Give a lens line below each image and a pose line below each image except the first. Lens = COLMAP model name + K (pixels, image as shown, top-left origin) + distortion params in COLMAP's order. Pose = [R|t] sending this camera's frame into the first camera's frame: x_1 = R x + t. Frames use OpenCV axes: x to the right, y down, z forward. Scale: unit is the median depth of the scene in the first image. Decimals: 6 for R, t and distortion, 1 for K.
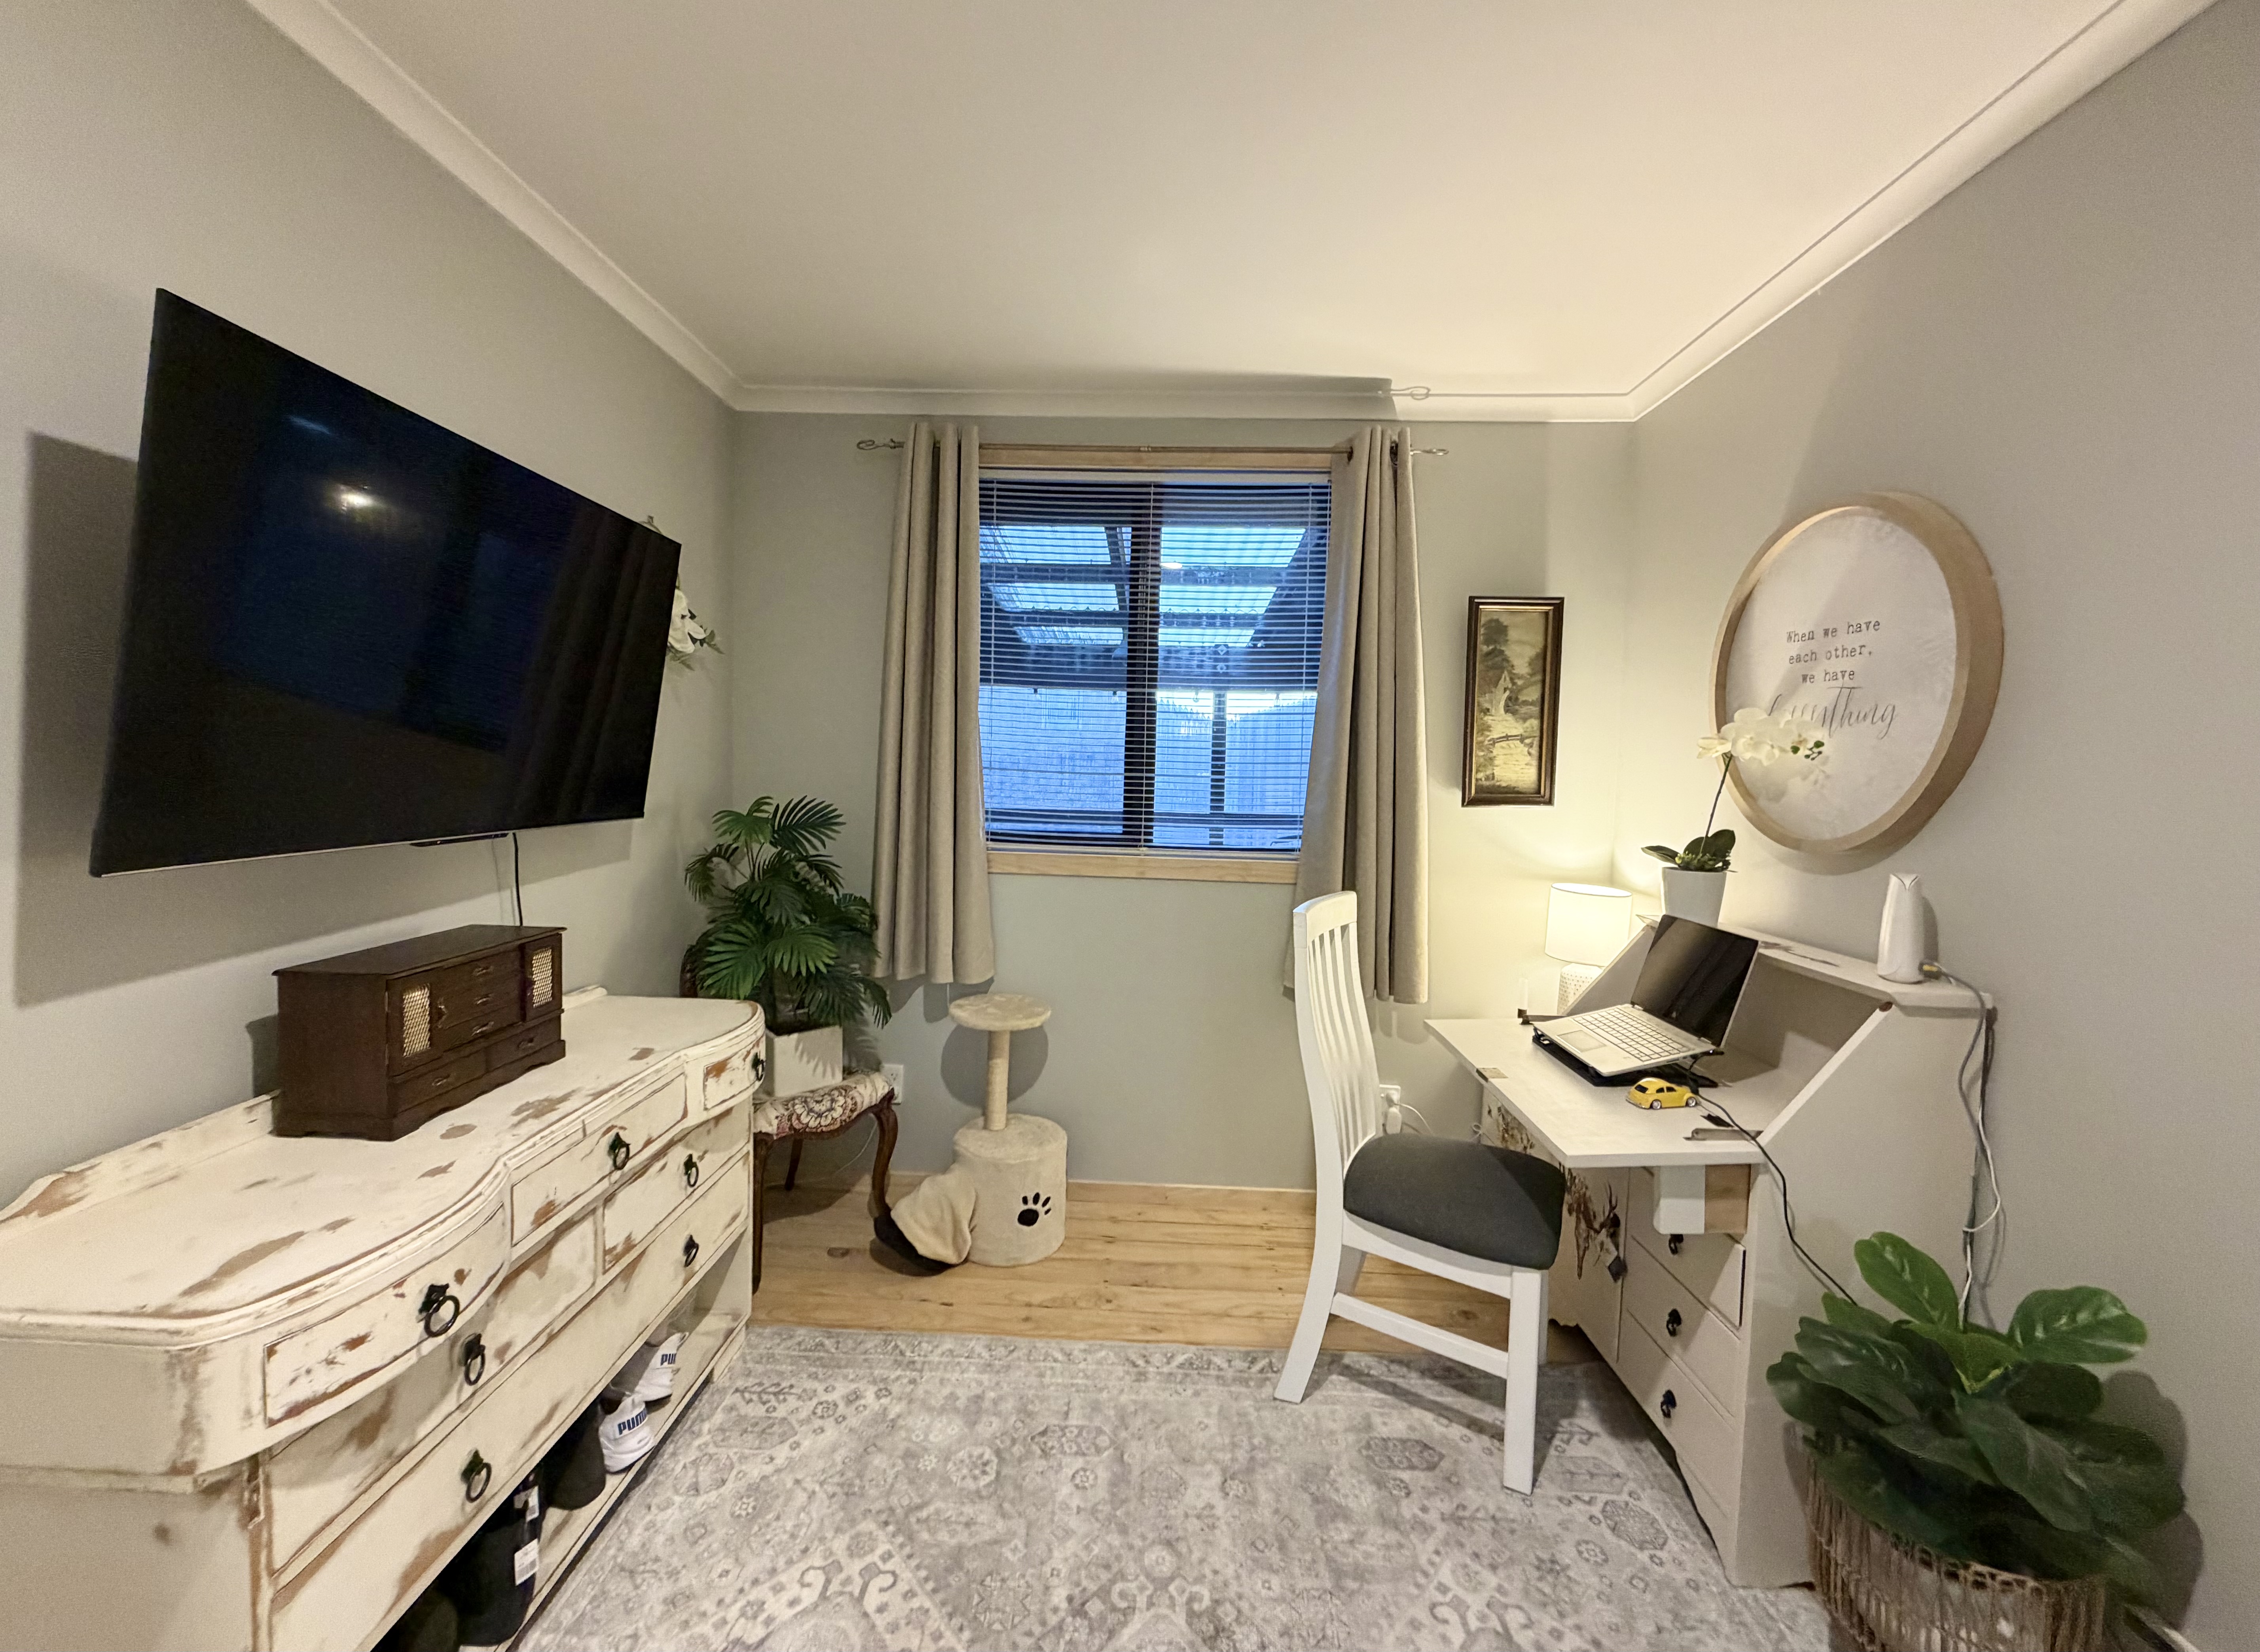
lens RADIAL K [[896.7, 0, 1126.1], [0, 896.7, 812.2], [0, 0, 1]] dist [0.000526, 0.000203]
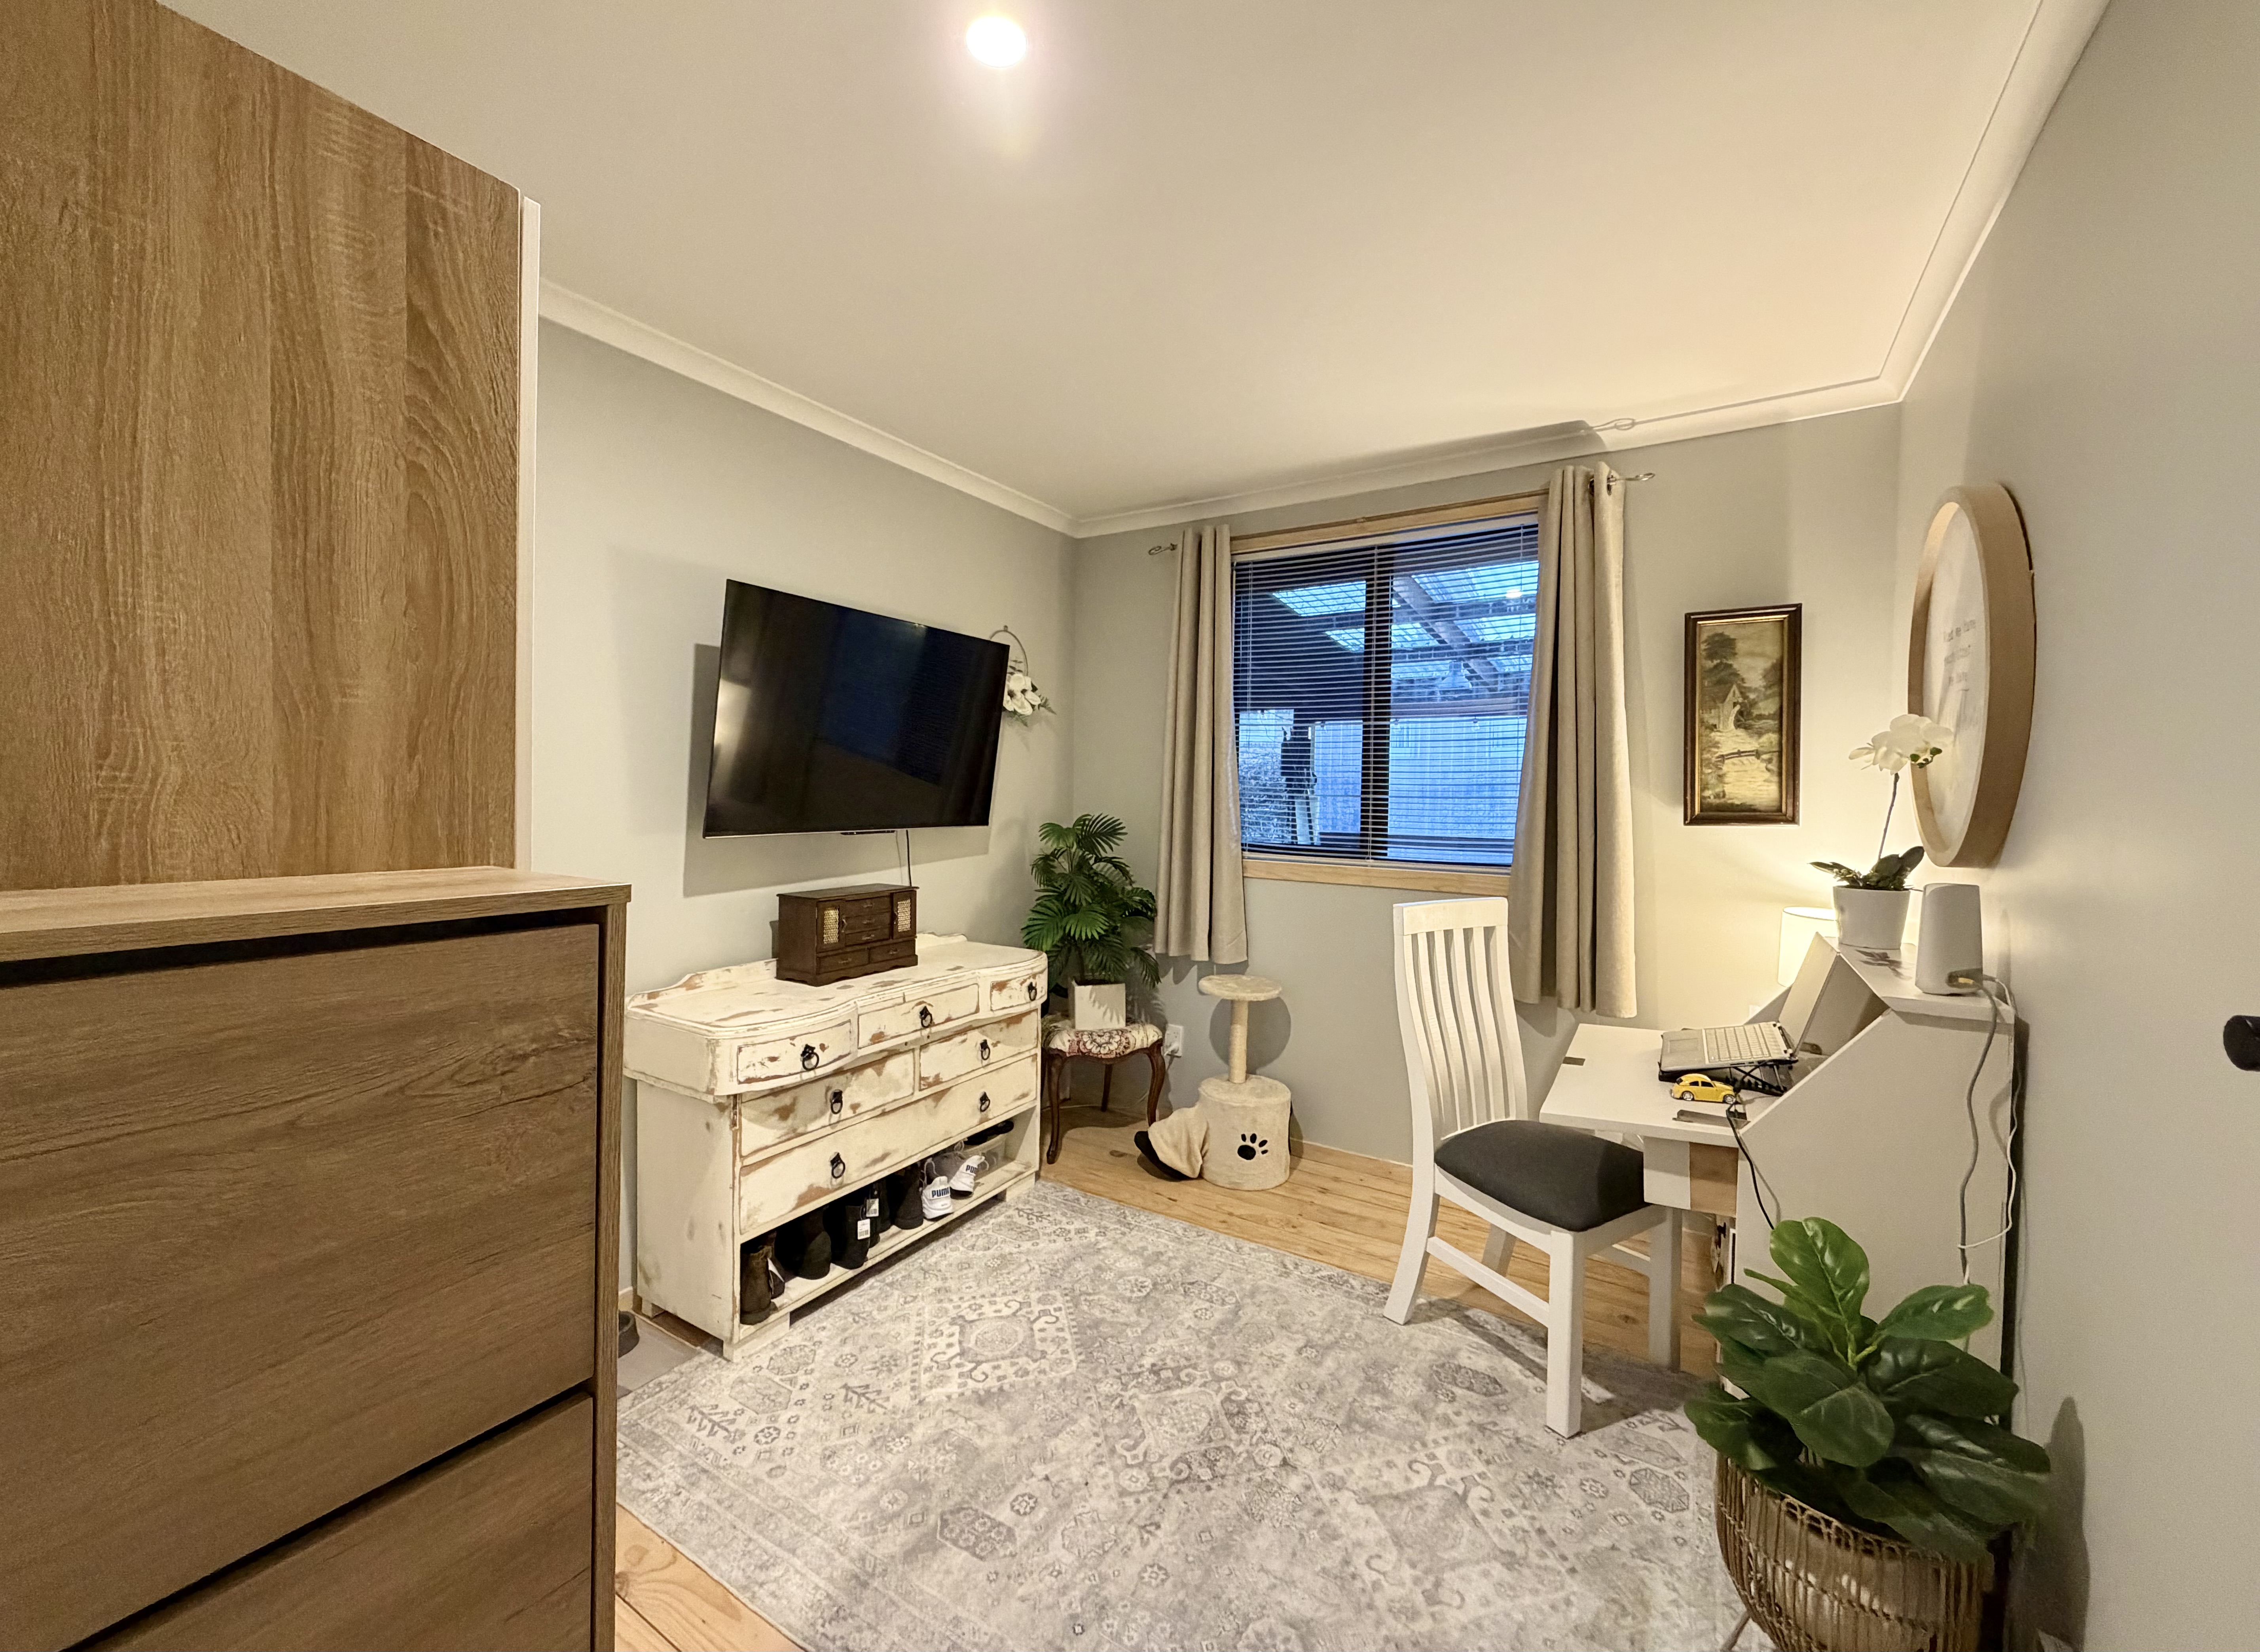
lens RADIAL K [[896.7, 0, 1127.1], [0, 896.7, 815.8], [0, 0, 1]] dist [0.000526, 0.000203]
pose [[0.867879, 0.001102, -0.496774, 0.483329], [-0.017837, 0.999422, -0.028944, 0.033631], [0.496455, 0.033981, 0.867397, -0.232182]]
